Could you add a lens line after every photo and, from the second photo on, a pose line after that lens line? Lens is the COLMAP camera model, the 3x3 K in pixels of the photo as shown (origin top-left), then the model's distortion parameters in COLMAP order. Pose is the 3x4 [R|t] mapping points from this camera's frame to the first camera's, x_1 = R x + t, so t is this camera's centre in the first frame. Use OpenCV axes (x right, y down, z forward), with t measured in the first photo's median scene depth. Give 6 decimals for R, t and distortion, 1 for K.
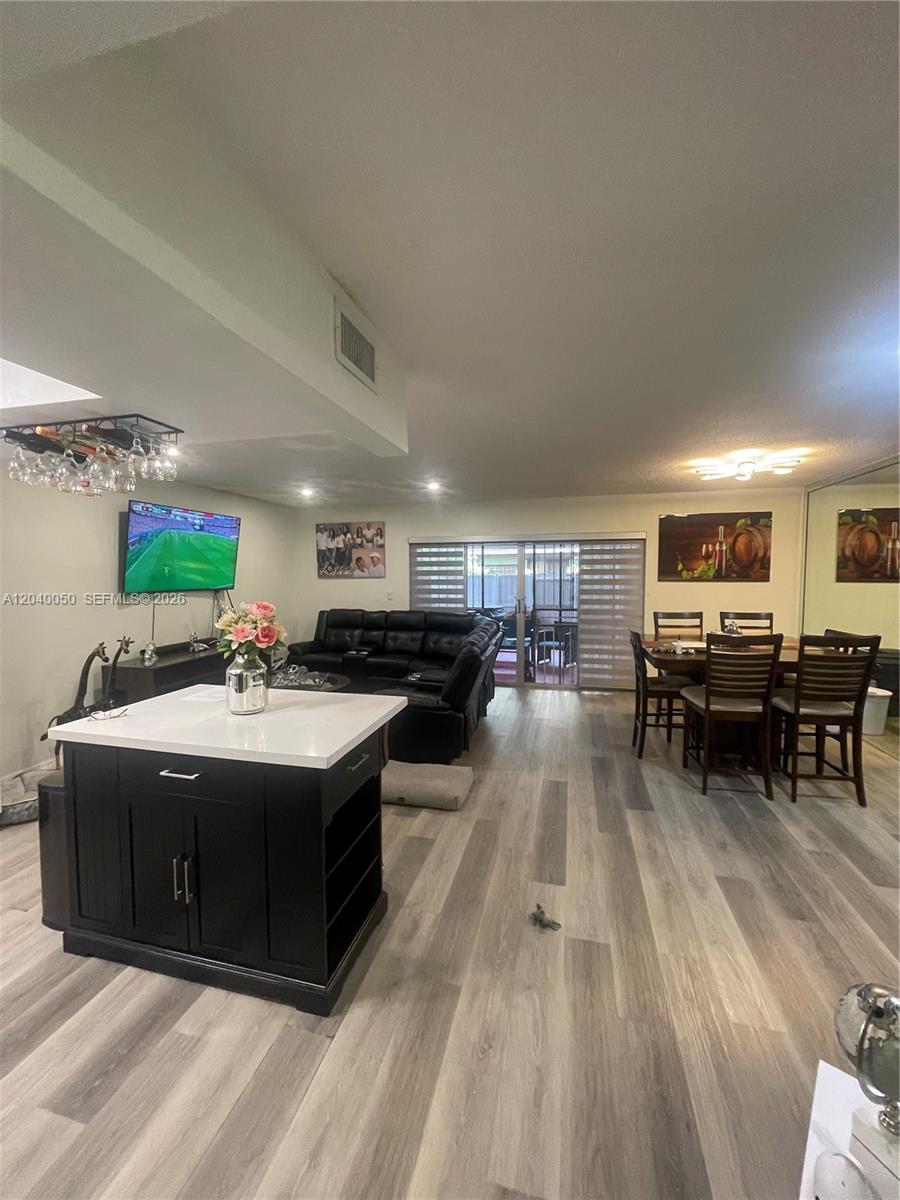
lens RADIAL K [[484.0, 0, 447.8], [0, 484.0, 599.1], [0, 0, 1]] dist [-0.001706, 0.000131]
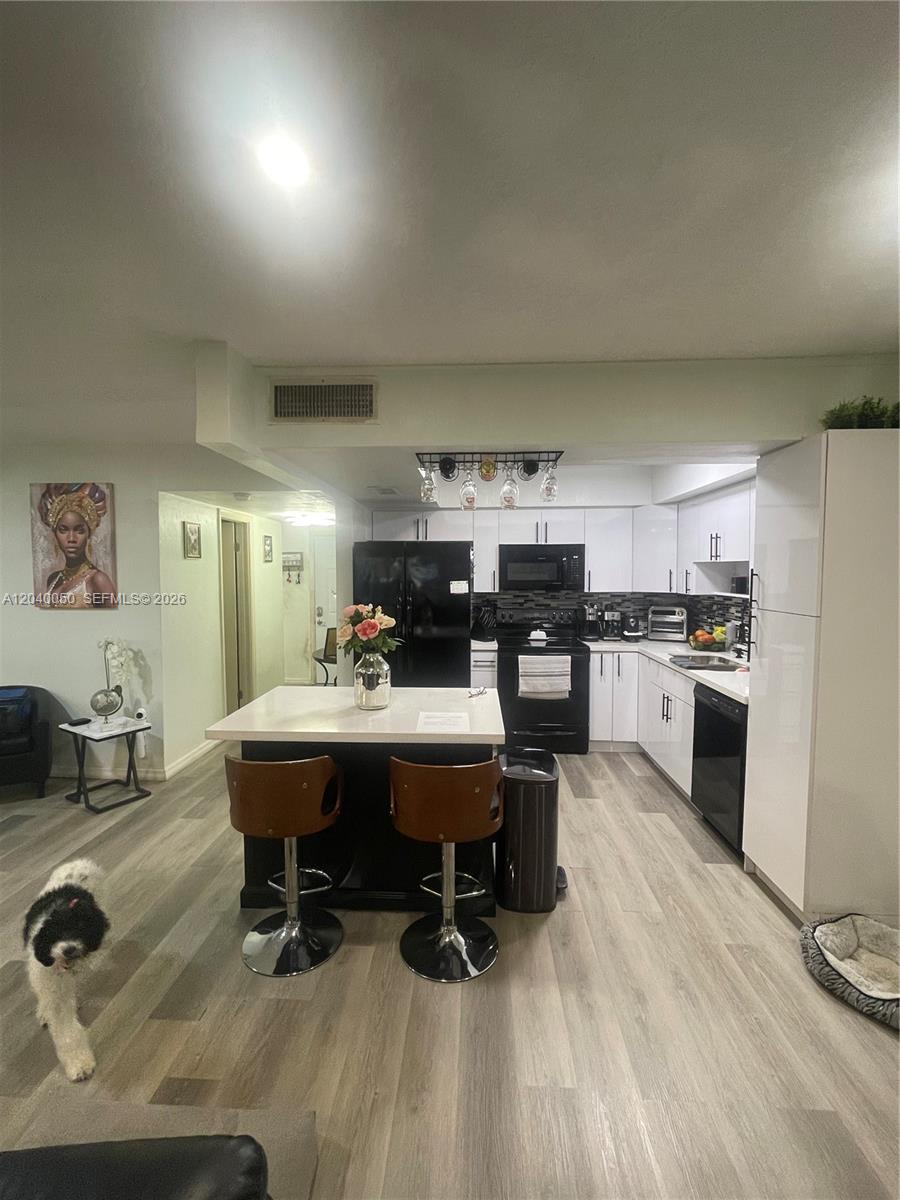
lens RADIAL K [[536.8, 0, 446.1], [0, 536.8, 601.3], [0, 0, 1]] dist [0.001425, 0.000002]
pose [[-0.980767, 0.014515, -0.194642, -0.131237], [-0.006731, 0.994122, 0.108052, -0.050686], [0.195067, 0.107284, -0.974905, 0.816692]]
